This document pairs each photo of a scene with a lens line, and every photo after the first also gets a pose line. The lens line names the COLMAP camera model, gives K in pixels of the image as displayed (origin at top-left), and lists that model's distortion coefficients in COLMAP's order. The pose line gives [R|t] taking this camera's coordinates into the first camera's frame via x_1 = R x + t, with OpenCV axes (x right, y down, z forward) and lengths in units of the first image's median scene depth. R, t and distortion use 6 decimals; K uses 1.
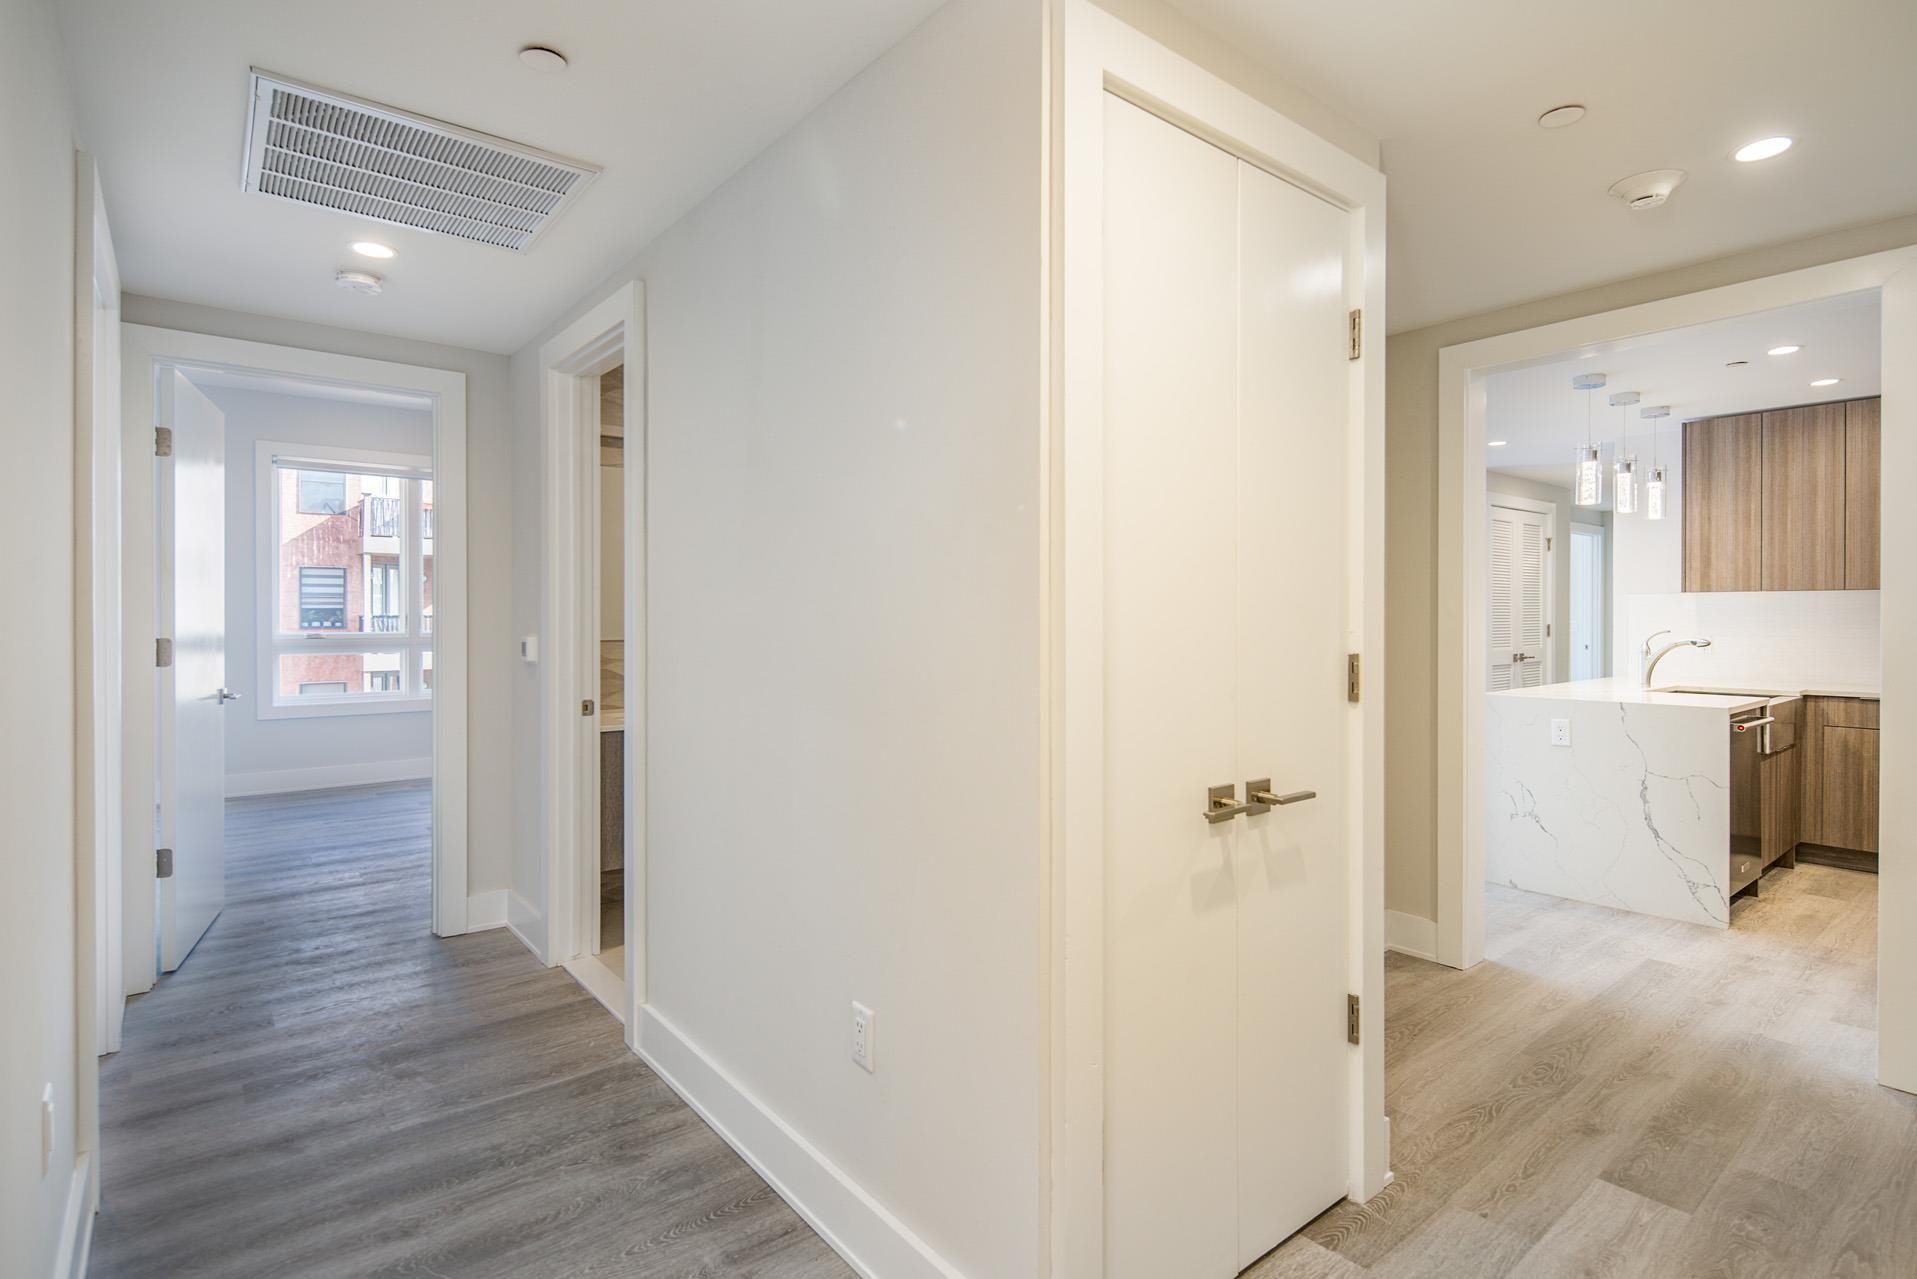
lens RADIAL K [[953.3, 0, 953.8], [0, 953.3, 624.9], [0, 0, 1]] dist [-0.001732, -0.000811]
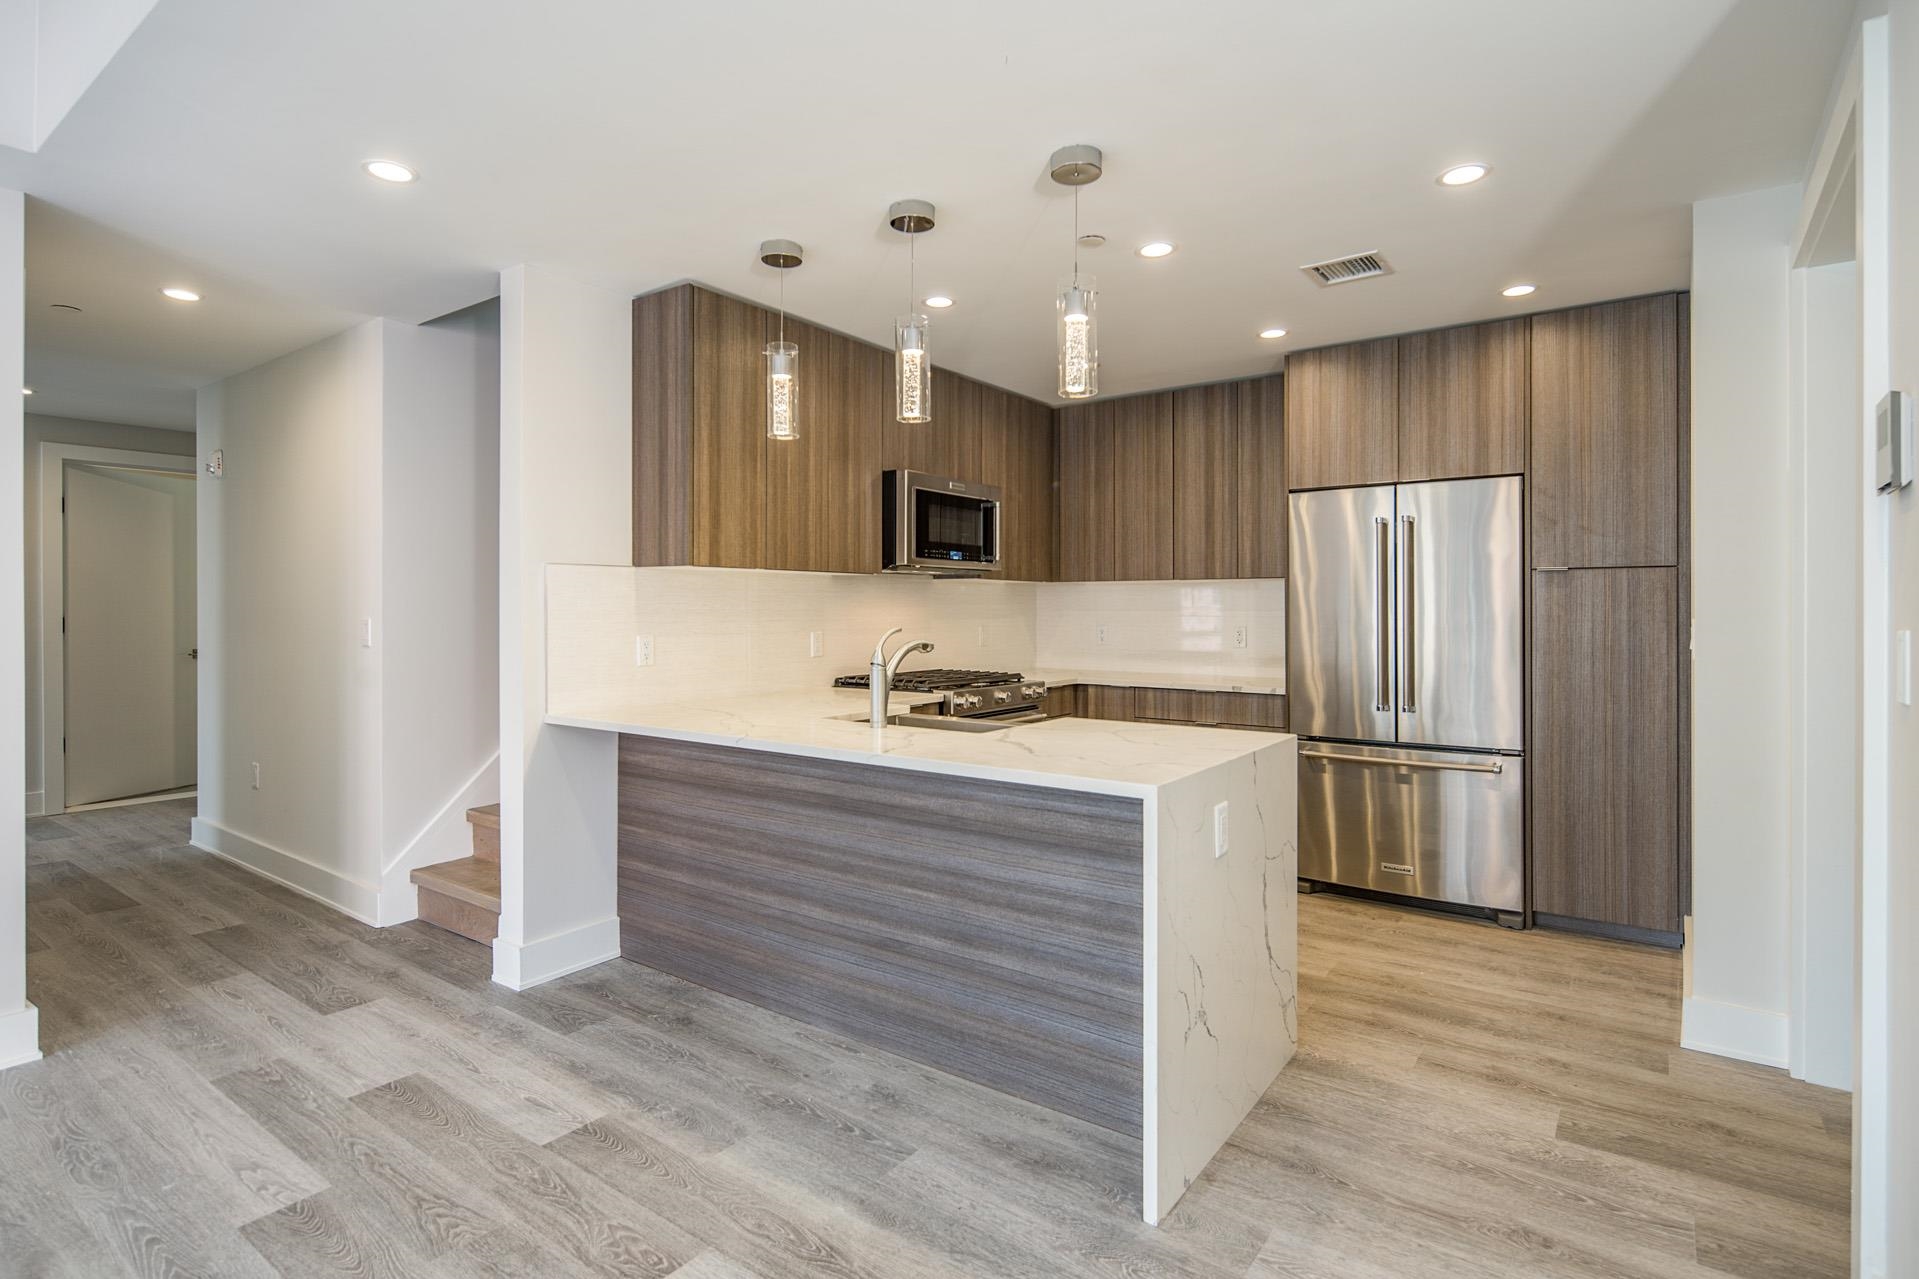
lens RADIAL K [[956.8, 0, 968.9], [0, 956.8, 602.9], [0, 0, 1]] dist [-0.001622, -0.001276]
pose [[-0.260365, 0.003866, 0.965503, 0.137755], [0.009135, 0.999957, -0.001541, -0.008180], [-0.965467, 0.008418, -0.260389, 1.010750]]
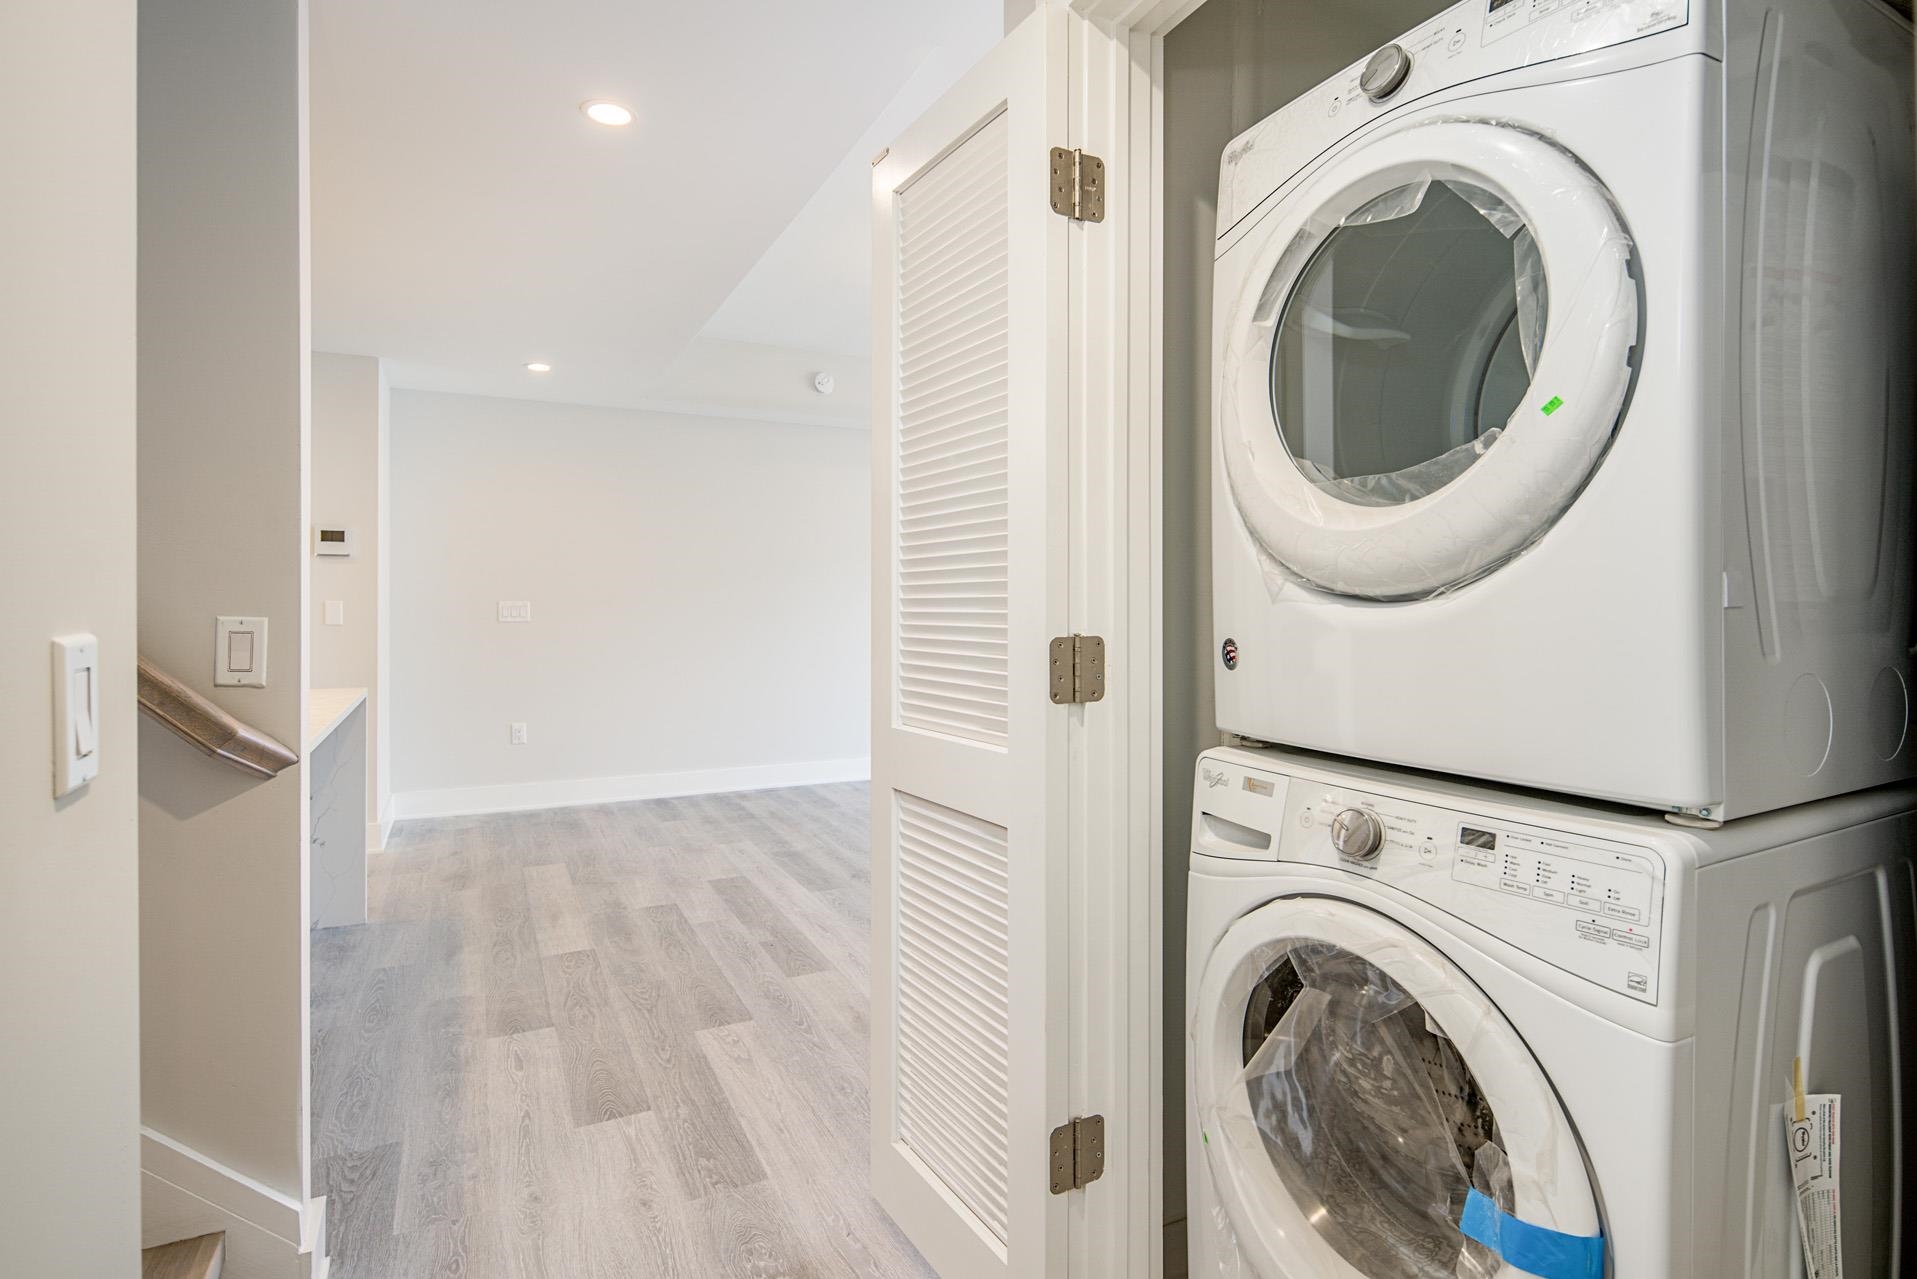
lens RADIAL K [[955.8, 0, 967.9], [0, 955.8, 602.9], [0, 0, 1]] dist [-0.001622, -0.001276]
pose [[-0.203050, -0.001504, -0.979167, 1.046320], [-0.015896, 0.999872, 0.001760, -0.007436], [0.979039, 0.015923, -0.203048, 1.402908]]
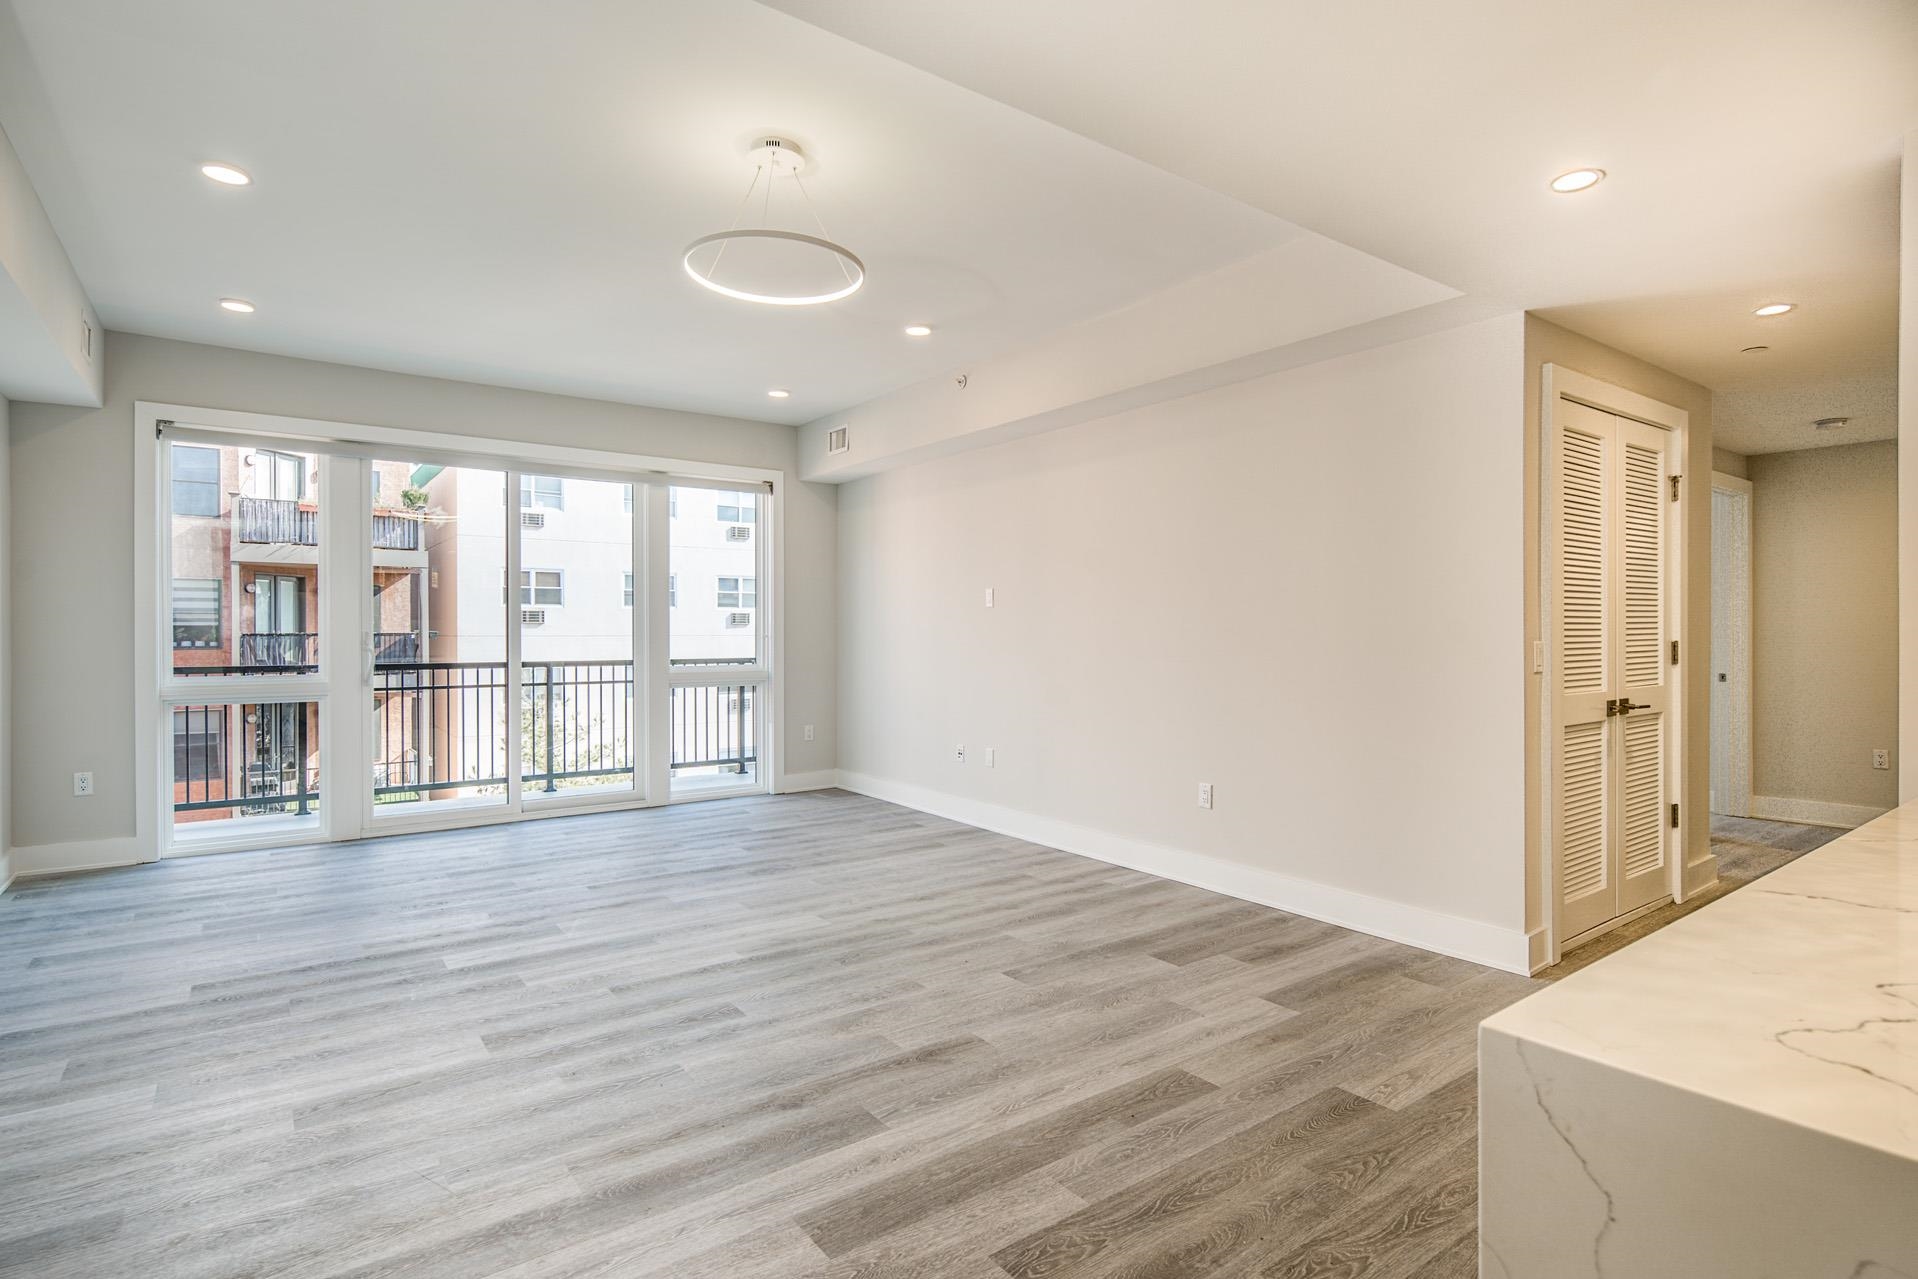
lens RADIAL K [[964.8, 0, 959.0], [0, 964.8, 639.5], [0, 0, 1]] dist [0.000136, -0.000823]
pose [[0.998848, -0.003894, -0.047837, 0.389828], [0.003832, 0.999992, -0.001400, -0.003476], [0.047843, 0.001215, 0.998854, 0.685667]]
